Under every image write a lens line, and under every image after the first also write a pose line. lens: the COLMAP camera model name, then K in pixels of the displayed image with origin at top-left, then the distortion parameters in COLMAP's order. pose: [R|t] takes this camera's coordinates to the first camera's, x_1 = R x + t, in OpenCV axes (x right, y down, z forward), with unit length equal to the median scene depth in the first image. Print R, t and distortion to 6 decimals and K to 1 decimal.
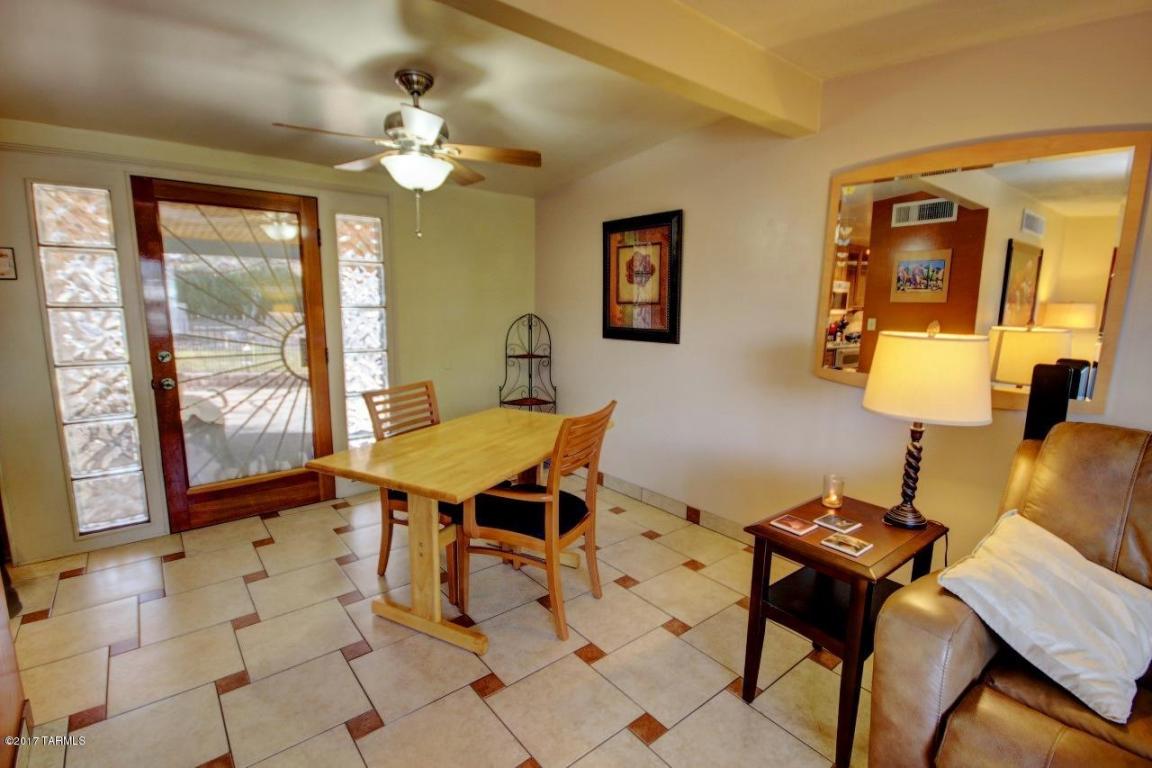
lens RADIAL K [[536.0, 0, 584.8], [0, 536.0, 386.8], [0, 0, 1]] dist [0.001899, -0.004901]
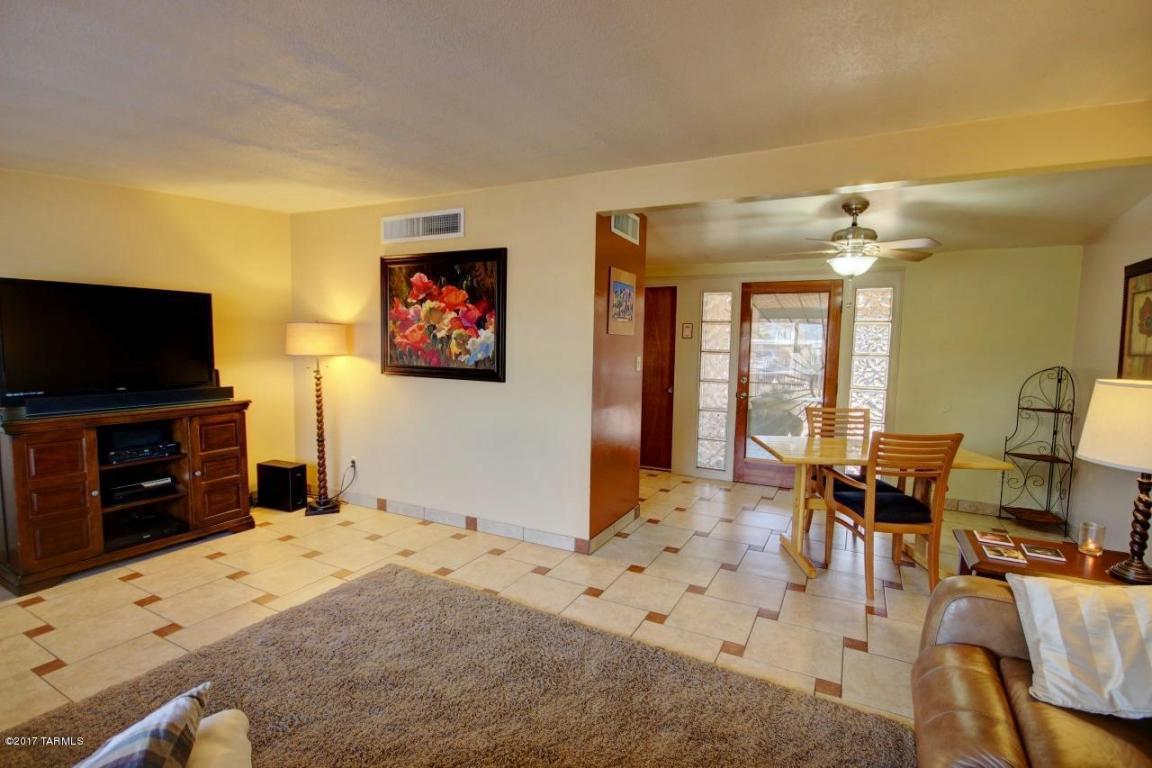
lens RADIAL K [[536.0, 0, 583.7], [0, 536.0, 382.4], [0, 0, 1]] dist [0.001899, -0.004901]
pose [[0.394698, 0.061003, -0.916783, 0.614845], [-0.158559, 0.987346, -0.002566, 0.037783], [0.905026, 0.146377, 0.399376, -0.181730]]
